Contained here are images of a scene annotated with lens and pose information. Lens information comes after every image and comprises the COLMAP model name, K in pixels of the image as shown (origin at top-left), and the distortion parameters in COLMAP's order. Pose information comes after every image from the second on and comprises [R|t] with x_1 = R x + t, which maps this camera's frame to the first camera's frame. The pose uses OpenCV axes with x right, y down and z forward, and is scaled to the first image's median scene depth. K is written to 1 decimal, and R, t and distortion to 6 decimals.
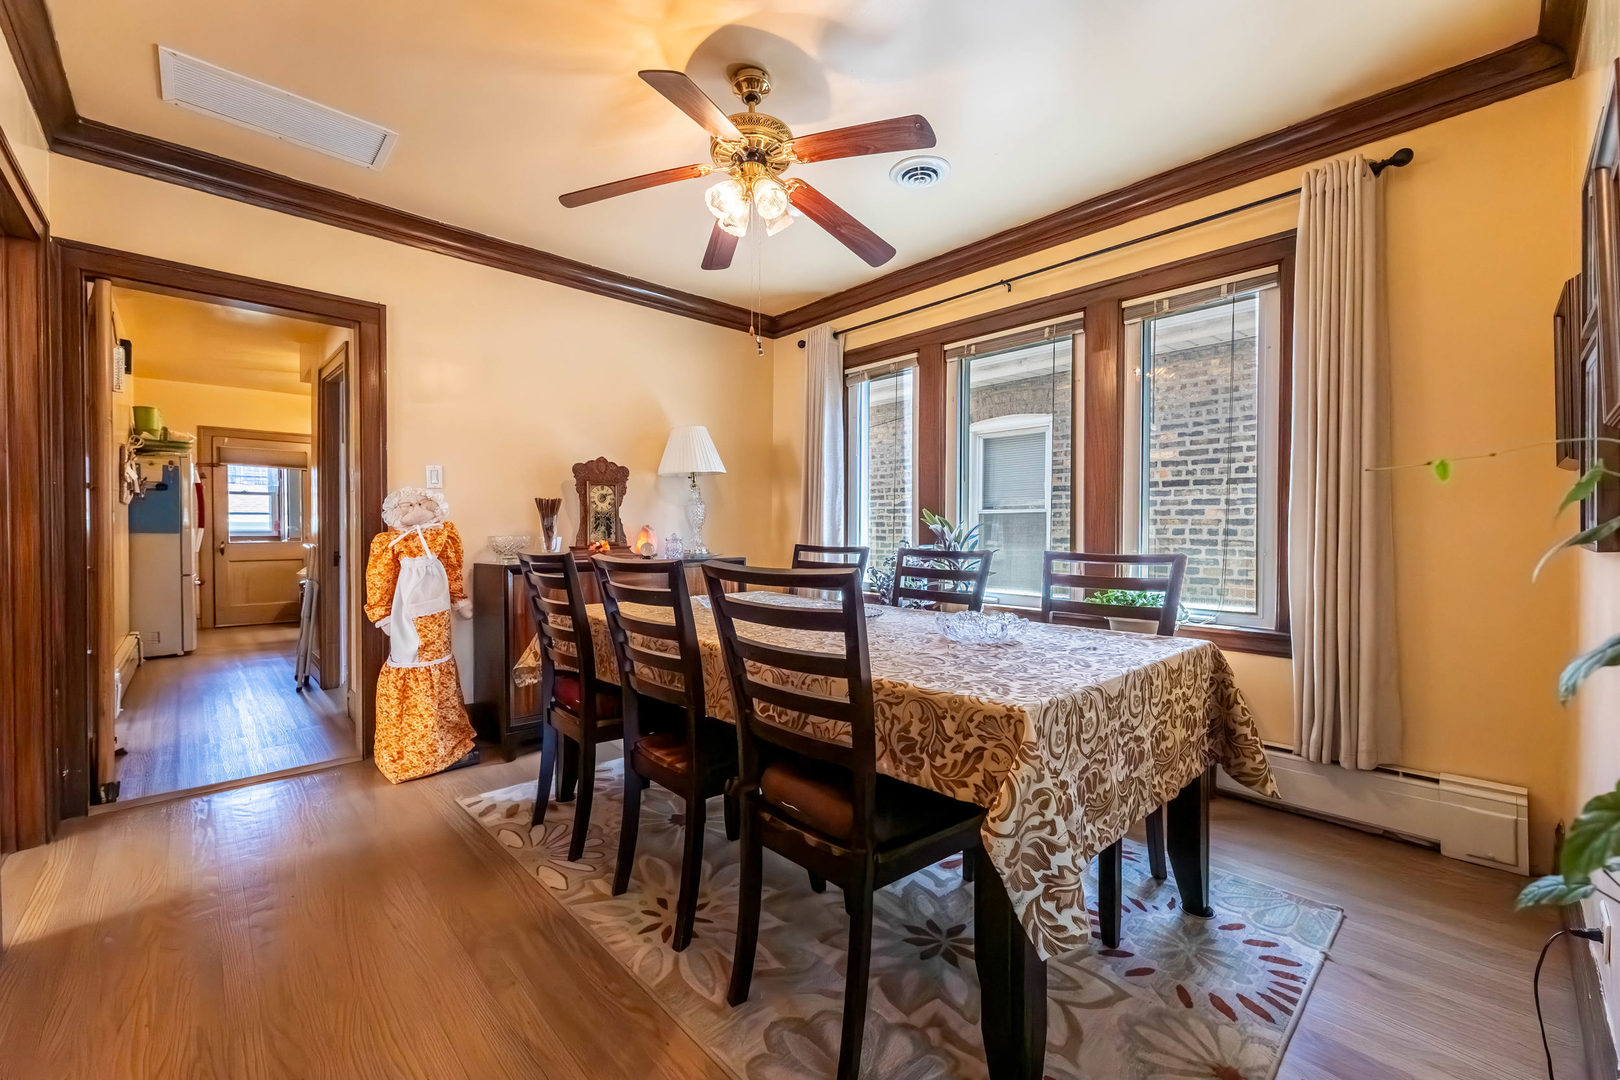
lens RADIAL K [[648.4, 0, 814.5], [0, 648.4, 536.8], [0, 0, 1]] dist [0.002614, 0.000193]
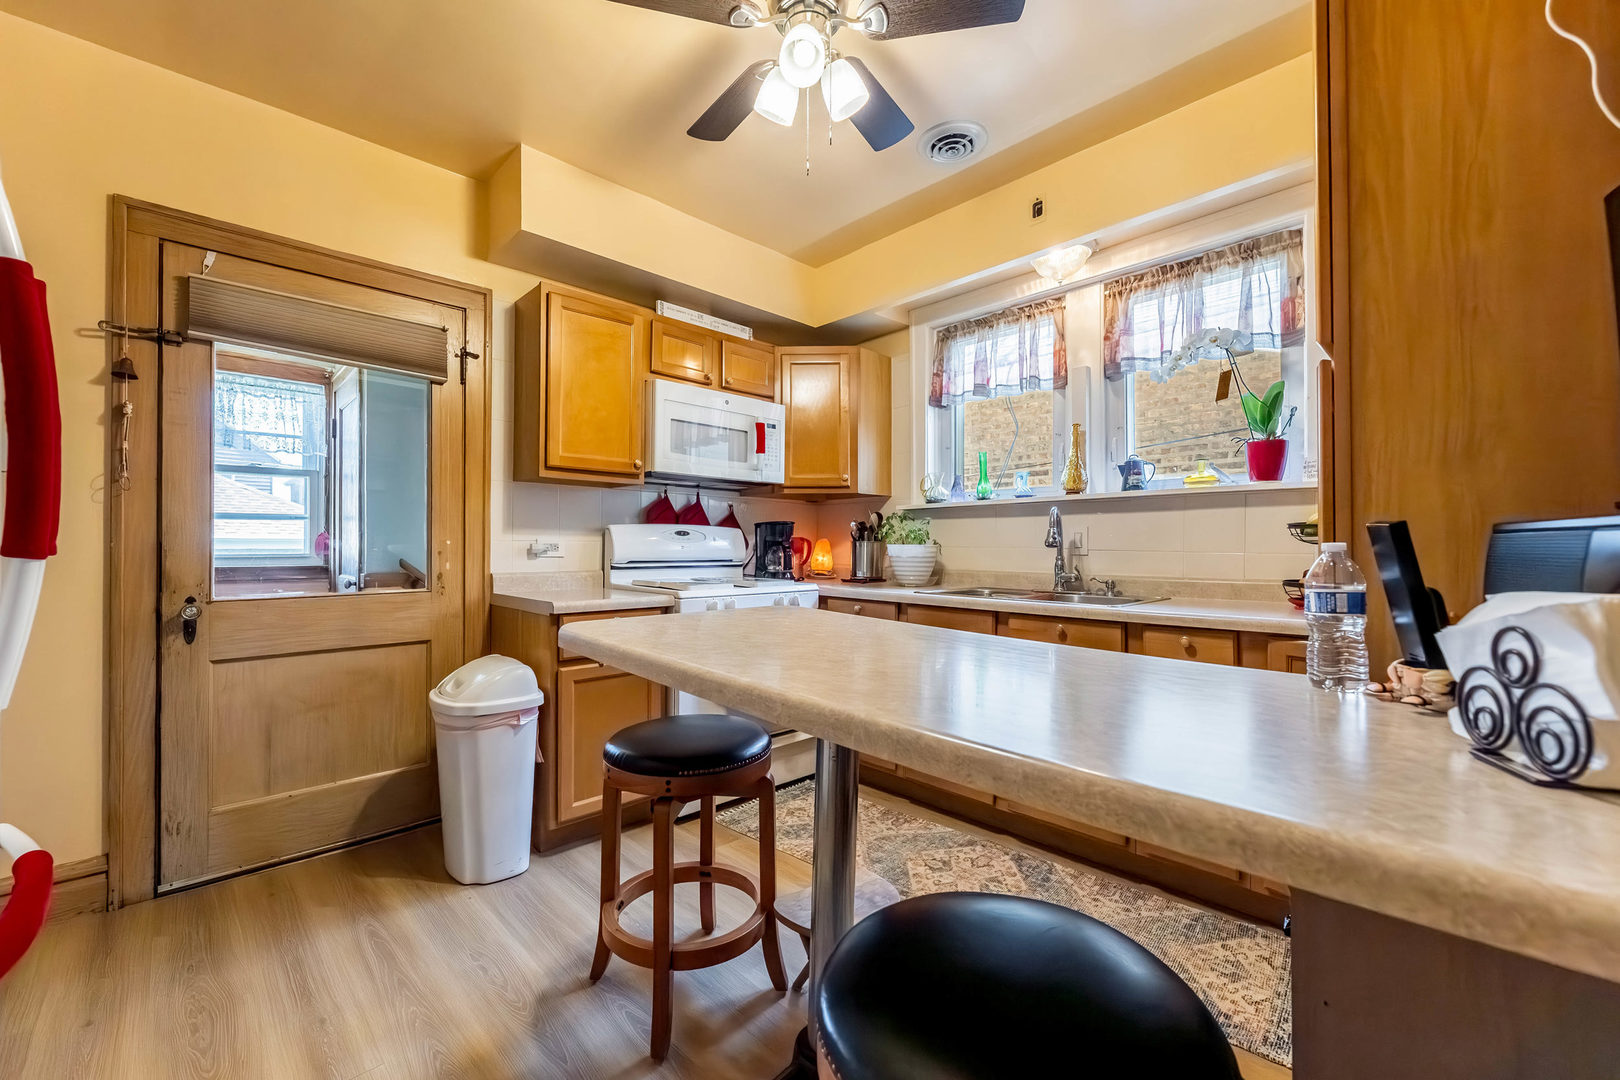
lens RADIAL K [[648.4, 0, 804.0], [0, 648.4, 541.7], [0, 0, 1]] dist [0.002614, 0.000193]
pose [[0.999999, 0.000782, 0.001450, -0.614486], [-0.000752, 0.999785, -0.020734, -0.012255], [-0.001465, 0.020733, 0.999784, 0.683789]]
